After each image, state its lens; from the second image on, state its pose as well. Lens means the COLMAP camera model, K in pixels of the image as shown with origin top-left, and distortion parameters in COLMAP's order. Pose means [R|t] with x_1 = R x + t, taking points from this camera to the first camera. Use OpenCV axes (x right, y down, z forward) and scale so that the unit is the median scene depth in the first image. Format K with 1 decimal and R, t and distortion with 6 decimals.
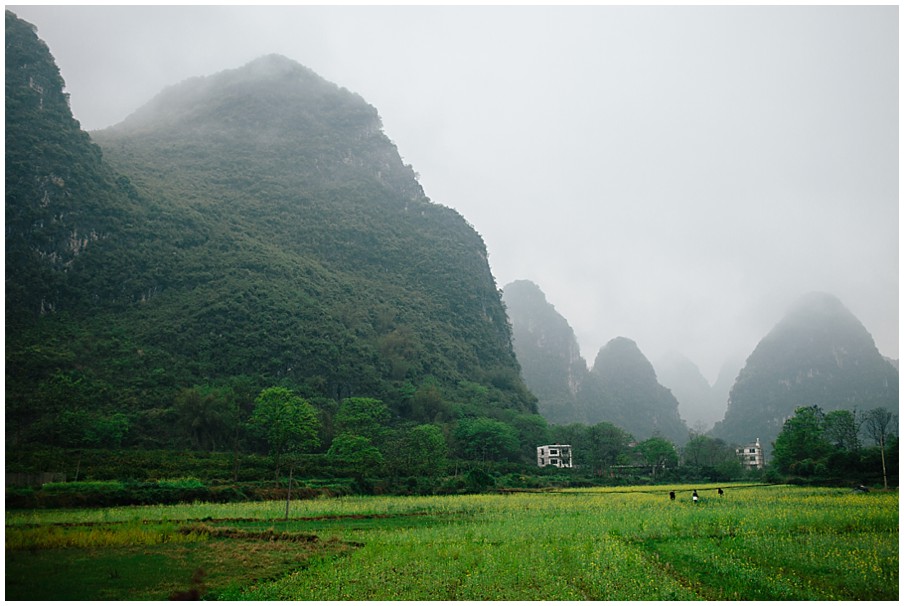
lens RADIAL K [[852.1, 0, 452.0], [0, 852.1, 303.0], [0, 0, 1]] dist [-0.093899, 0.092775]
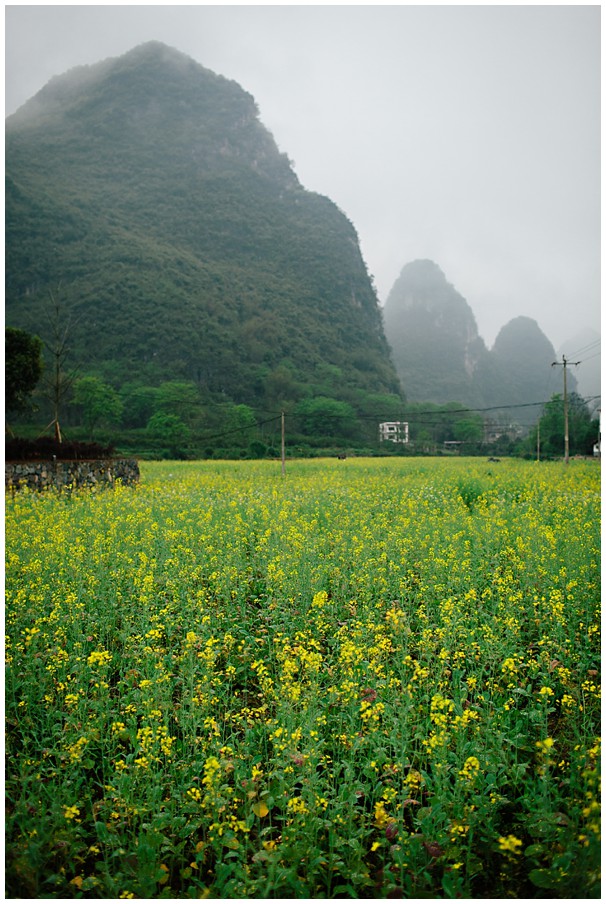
lens RADIAL K [[852.1, 0, 303.0], [0, 852.1, 452.0], [0, 0, 1]] dist [-0.093899, 0.092775]
pose [[0.995950, 0.010942, -0.089240, 0.080424], [0.007296, 0.979458, 0.201519, -0.015562], [0.089612, -0.201353, 0.975411, -0.081993]]
